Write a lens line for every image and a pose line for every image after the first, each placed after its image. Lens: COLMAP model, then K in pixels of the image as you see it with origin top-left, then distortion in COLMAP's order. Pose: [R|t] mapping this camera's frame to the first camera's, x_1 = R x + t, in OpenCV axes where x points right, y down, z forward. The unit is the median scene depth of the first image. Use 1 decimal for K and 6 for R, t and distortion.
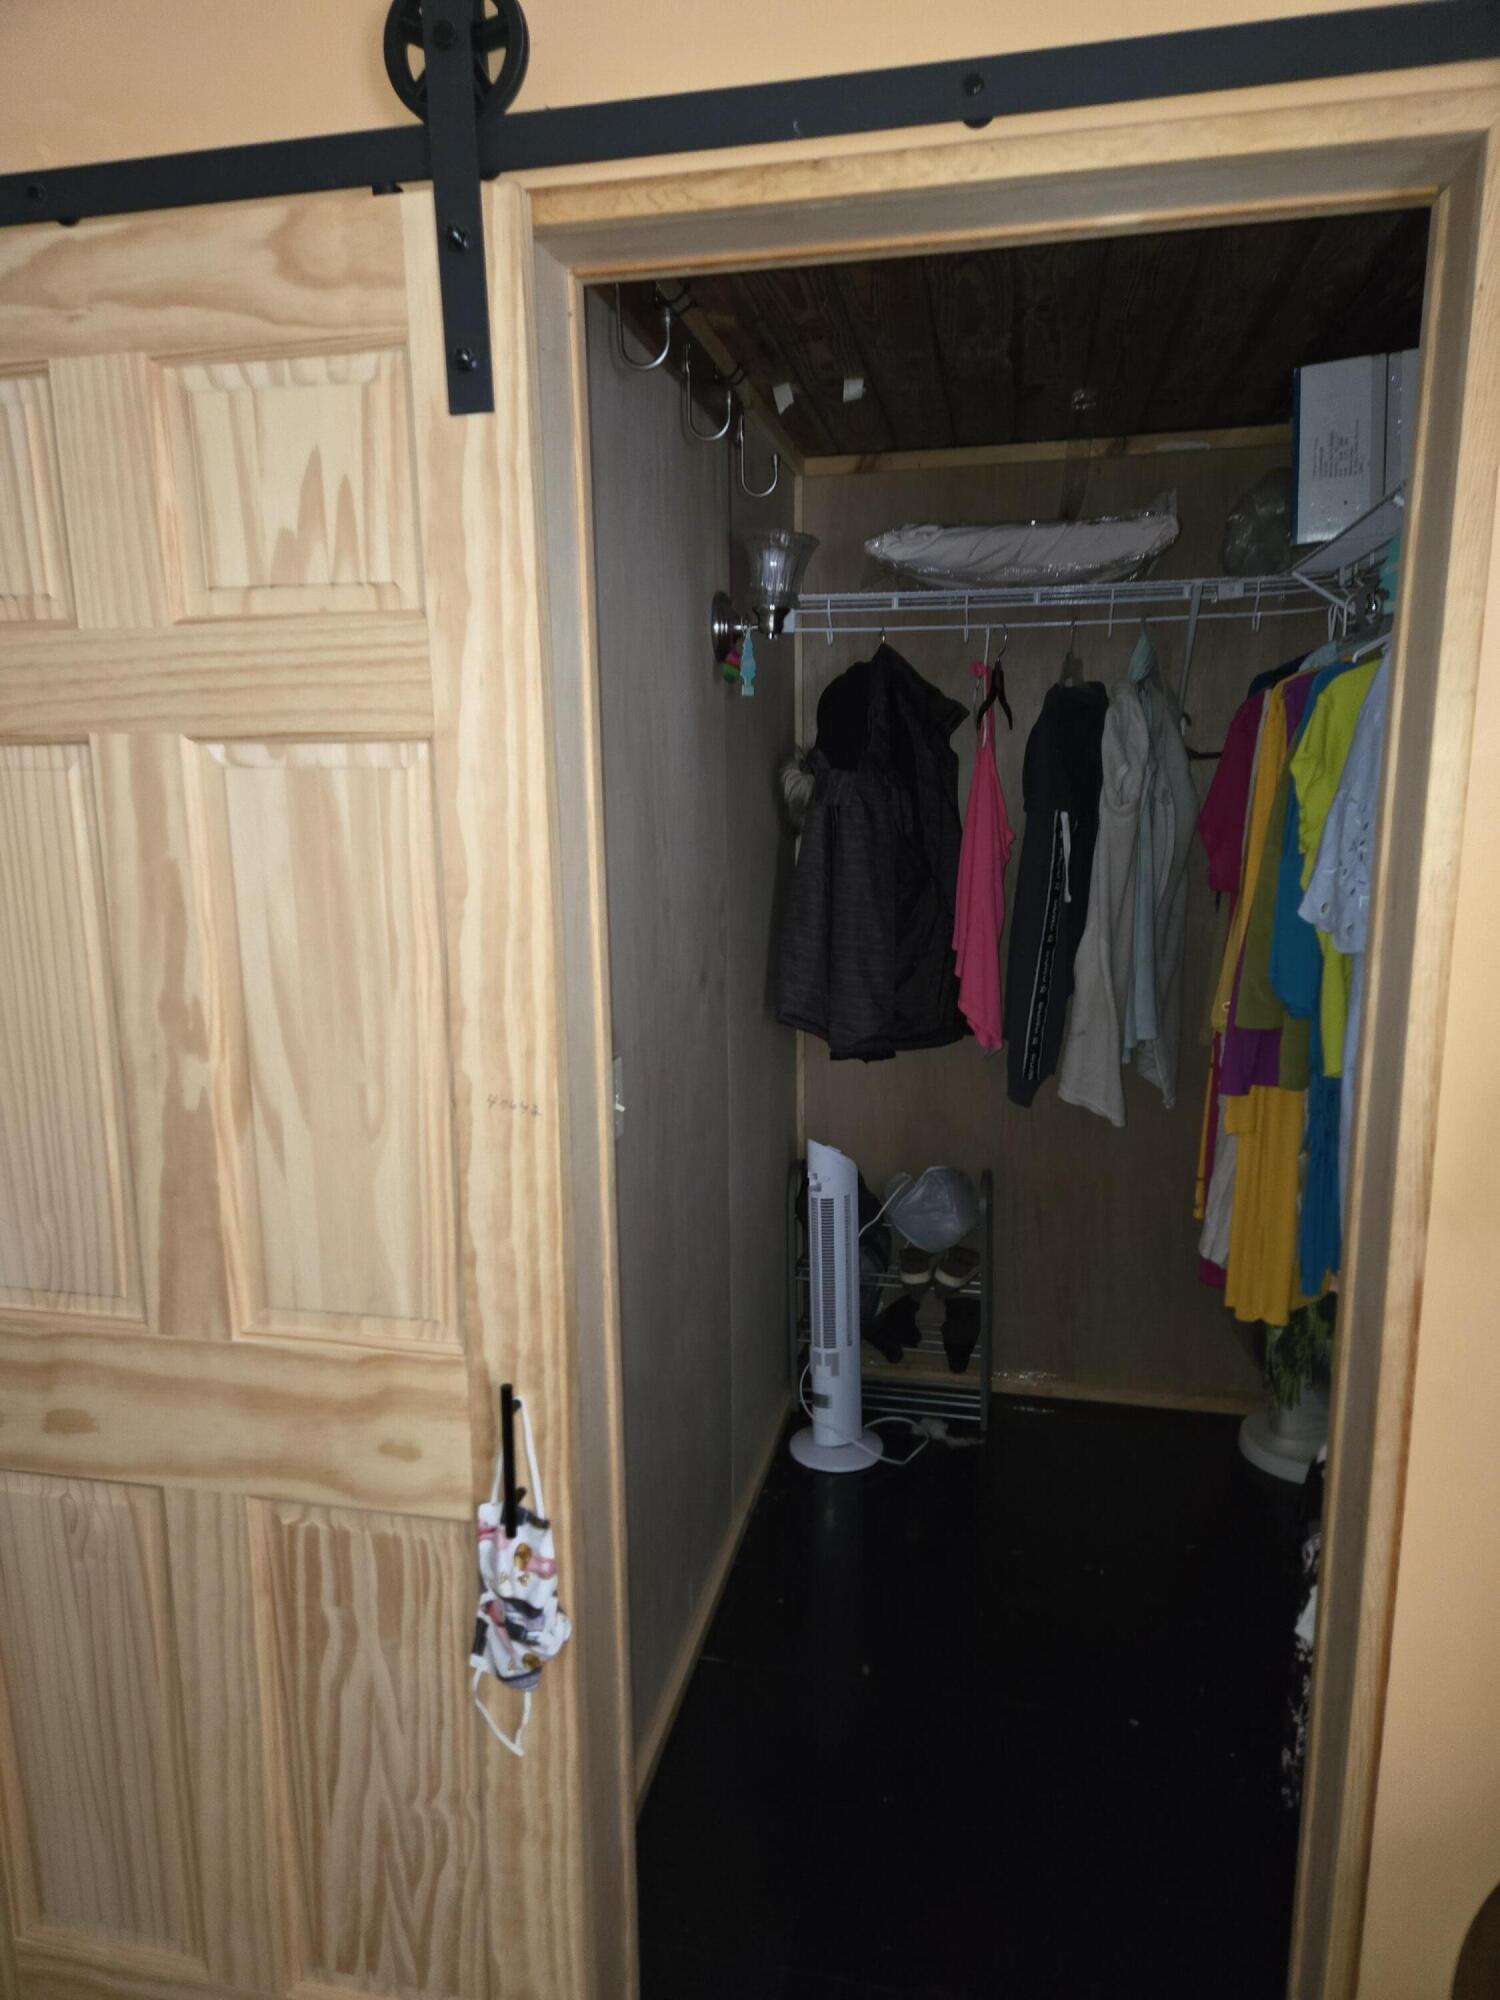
lens RADIAL K [[1627.0, 0, 681.1], [0, 1627.0, 1090.9], [0, 0, 1]] dist [0.096579, -0.123875]
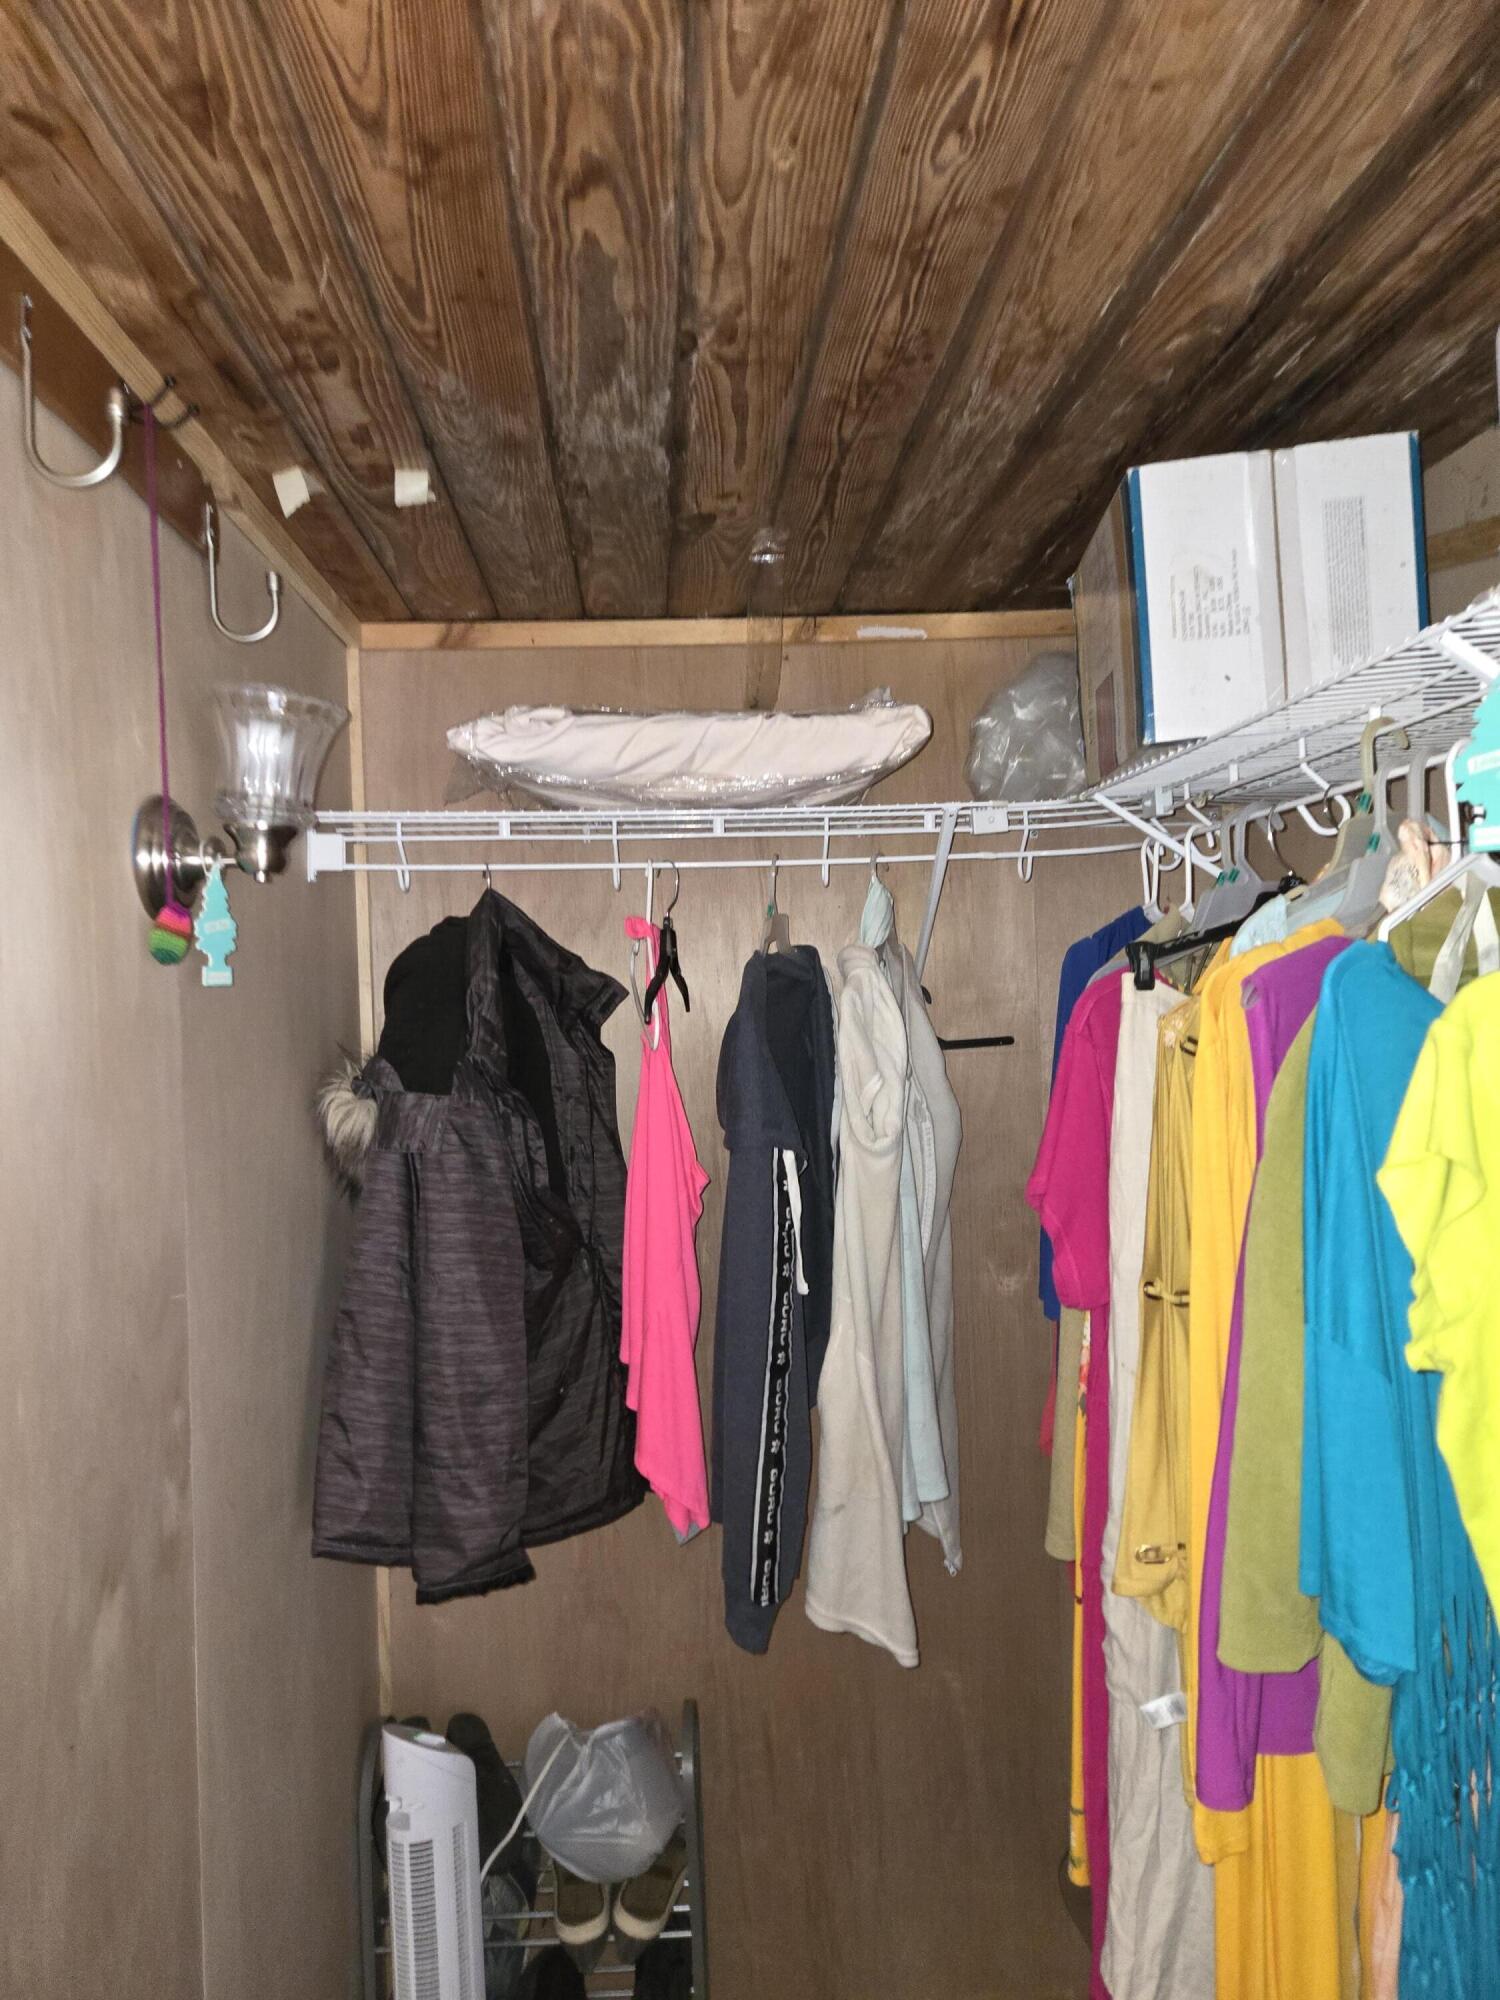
lens RADIAL K [[1320.2, 0, 746.5], [0, 1320.2, 977.5], [0, 0, 1]] dist [0.076408, -0.052845]
pose [[0.960155, -0.016424, 0.278984, 0.076765], [0.069235, 0.981131, -0.180521, -0.141715], [-0.270755, 0.192644, 0.943176, 0.502878]]
